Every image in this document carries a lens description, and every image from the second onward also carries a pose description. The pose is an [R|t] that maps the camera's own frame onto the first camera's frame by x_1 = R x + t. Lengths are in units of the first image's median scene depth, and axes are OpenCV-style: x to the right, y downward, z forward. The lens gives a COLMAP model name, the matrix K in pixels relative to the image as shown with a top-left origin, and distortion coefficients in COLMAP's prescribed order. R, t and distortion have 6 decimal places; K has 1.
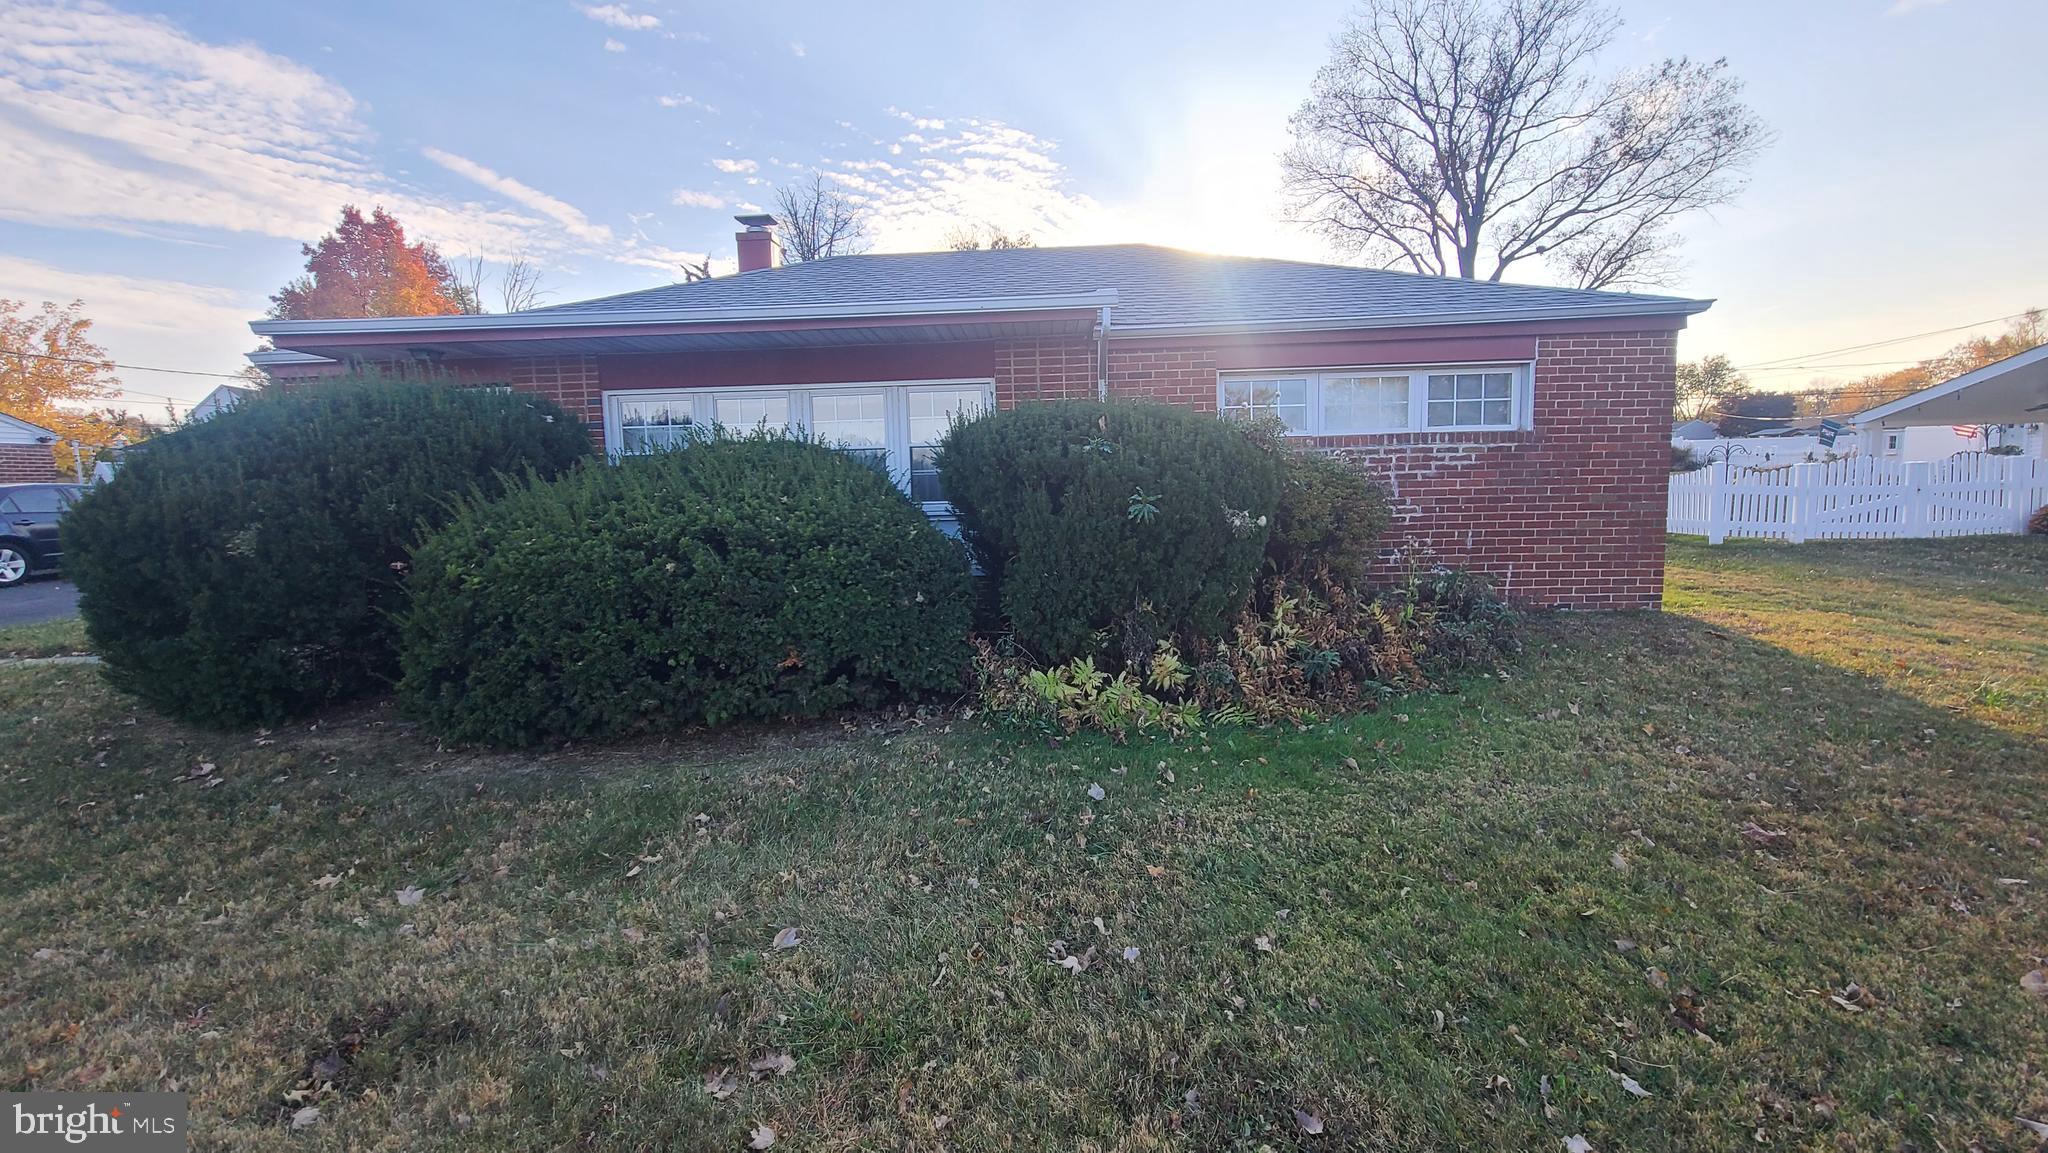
lens RADIAL K [[839.1, 0, 1027.4], [0, 839.1, 571.4], [0, 0, 1]] dist [-0.002346, -0.001213]
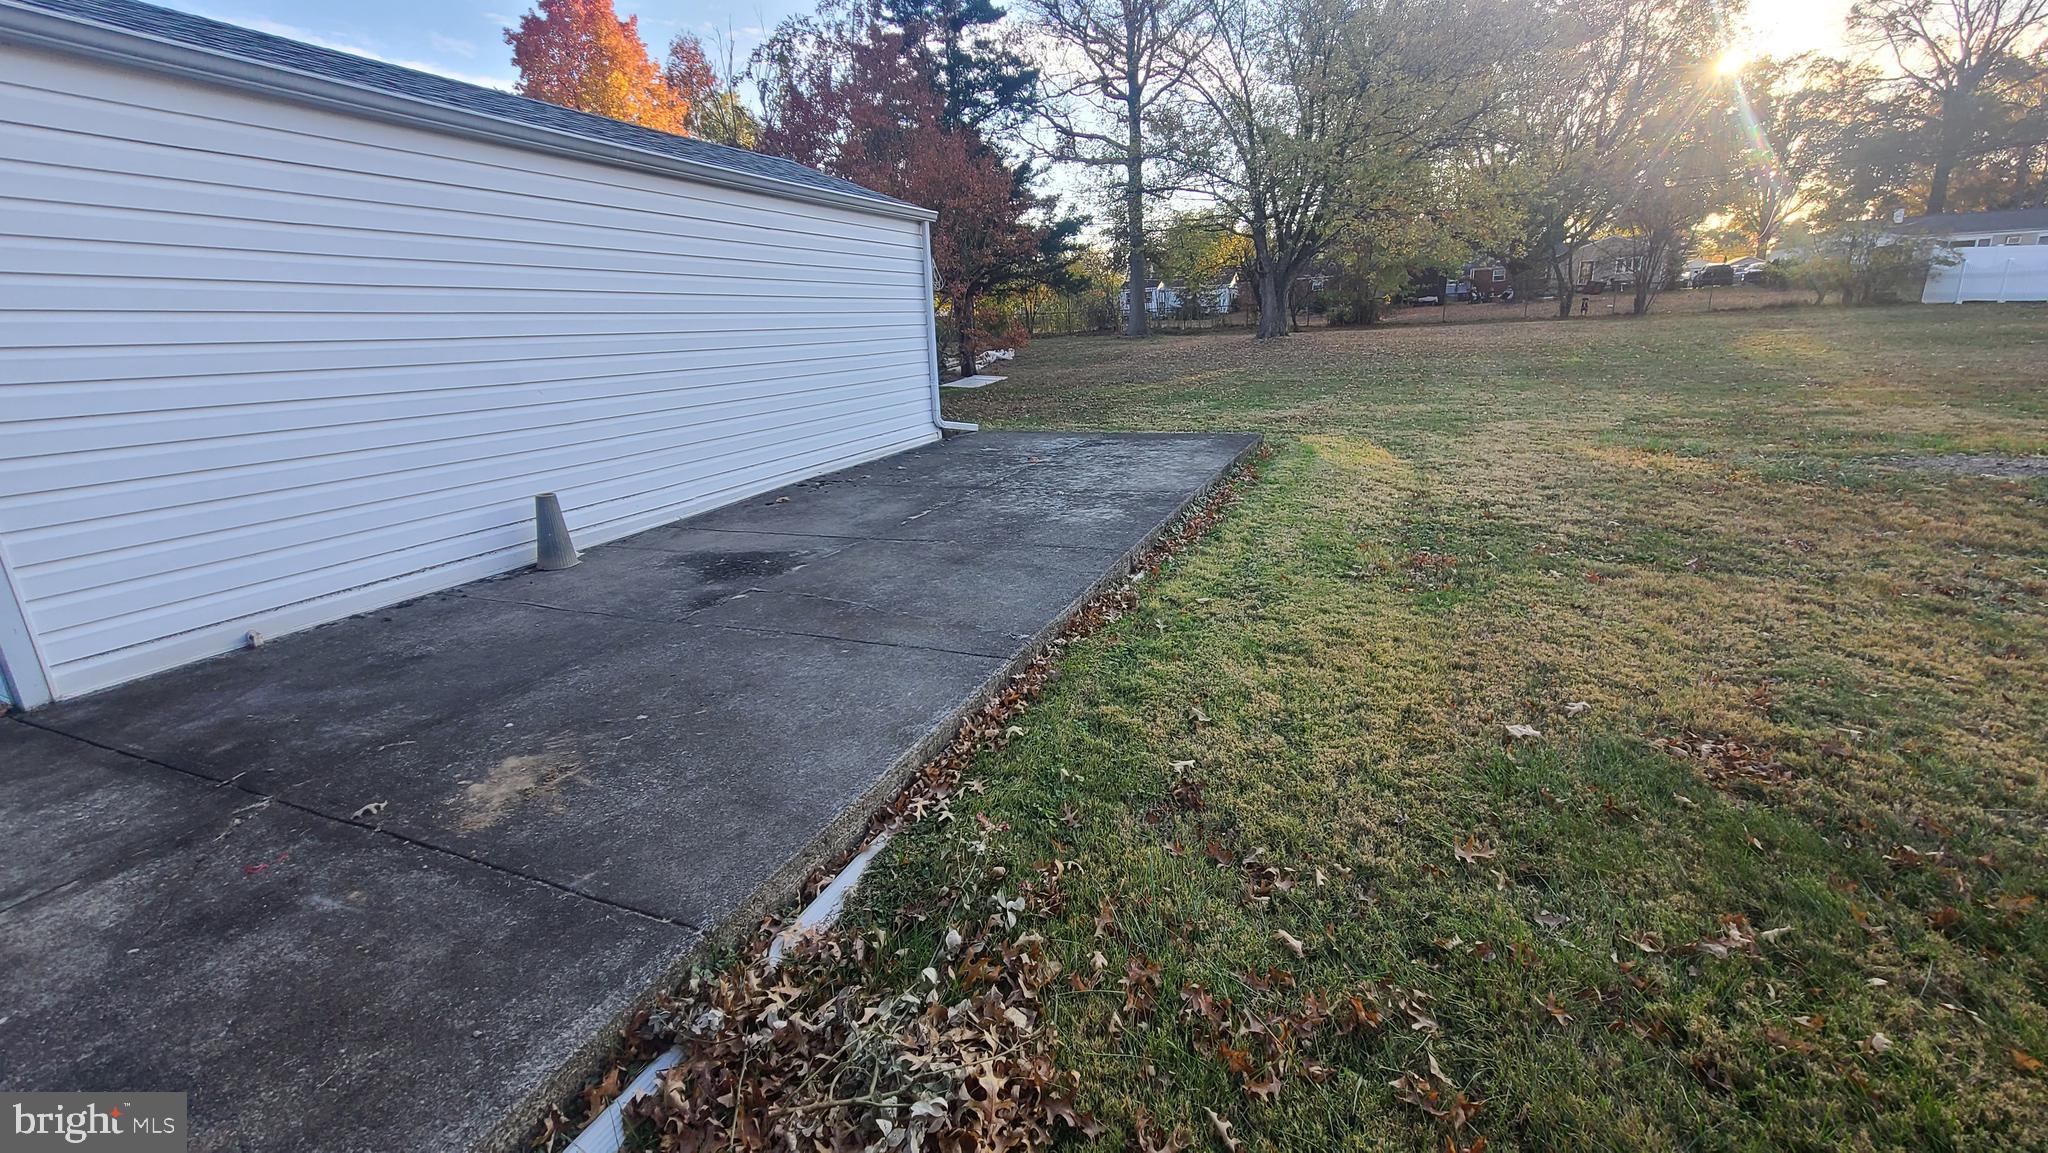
lens RADIAL K [[839.1, 0, 1014.3], [0, 839.1, 579.9], [0, 0, 1]] dist [-0.002346, -0.001213]
pose [[0.931642, 0.083656, -0.353616, -0.379689], [-0.013128, 0.980252, 0.197315, -0.170140], [0.363140, -0.179185, 0.914343, 1.504521]]
